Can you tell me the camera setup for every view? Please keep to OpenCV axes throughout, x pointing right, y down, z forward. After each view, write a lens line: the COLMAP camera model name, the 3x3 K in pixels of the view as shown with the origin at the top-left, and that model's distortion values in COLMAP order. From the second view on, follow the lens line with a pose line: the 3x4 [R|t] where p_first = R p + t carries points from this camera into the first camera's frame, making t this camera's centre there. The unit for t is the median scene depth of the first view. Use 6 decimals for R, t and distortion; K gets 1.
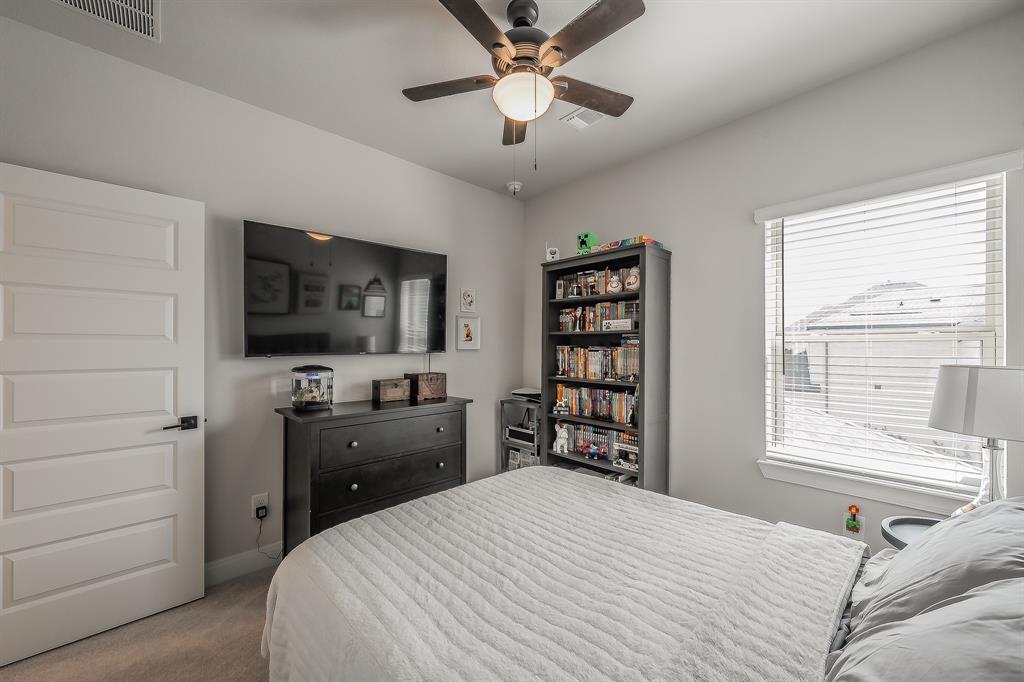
lens RADIAL K [[392.3, 0, 513.4], [0, 392.3, 346.1], [0, 0, 1]] dist [0.000565, 0.000010]
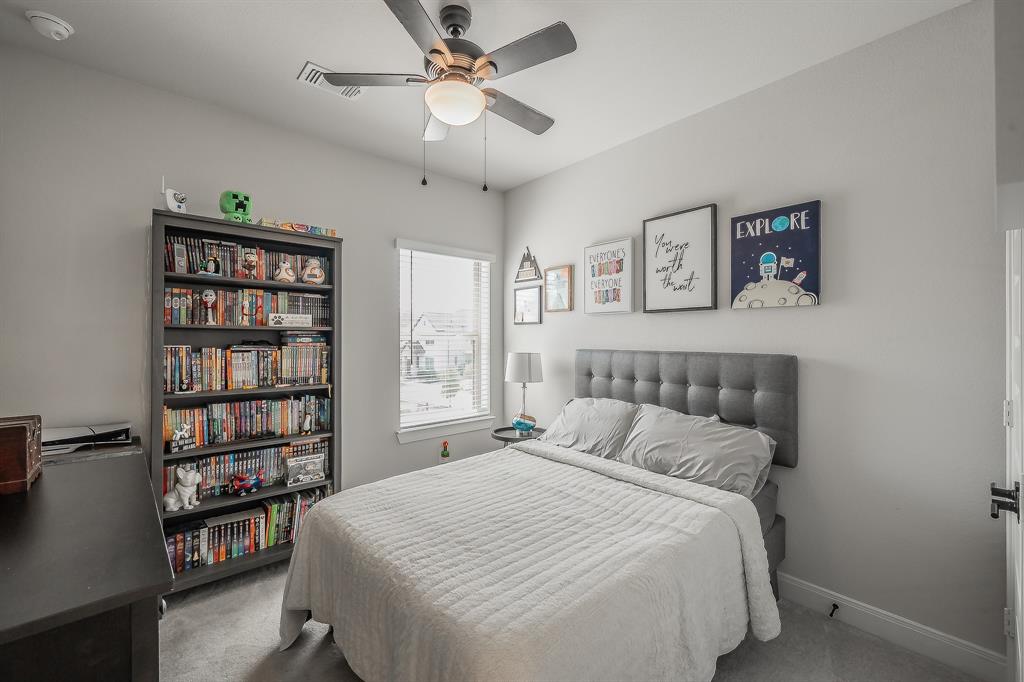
lens RADIAL K [[426.4, 0, 506.3], [0, 426.4, 339.7], [0, 0, 1]] dist [-0.001196, -0.000100]
pose [[0.031341, -0.003373, 0.999503, -0.617800], [-0.002675, 0.999990, 0.003458, -0.015537], [-0.999505, -0.002782, 0.031331, 0.481283]]
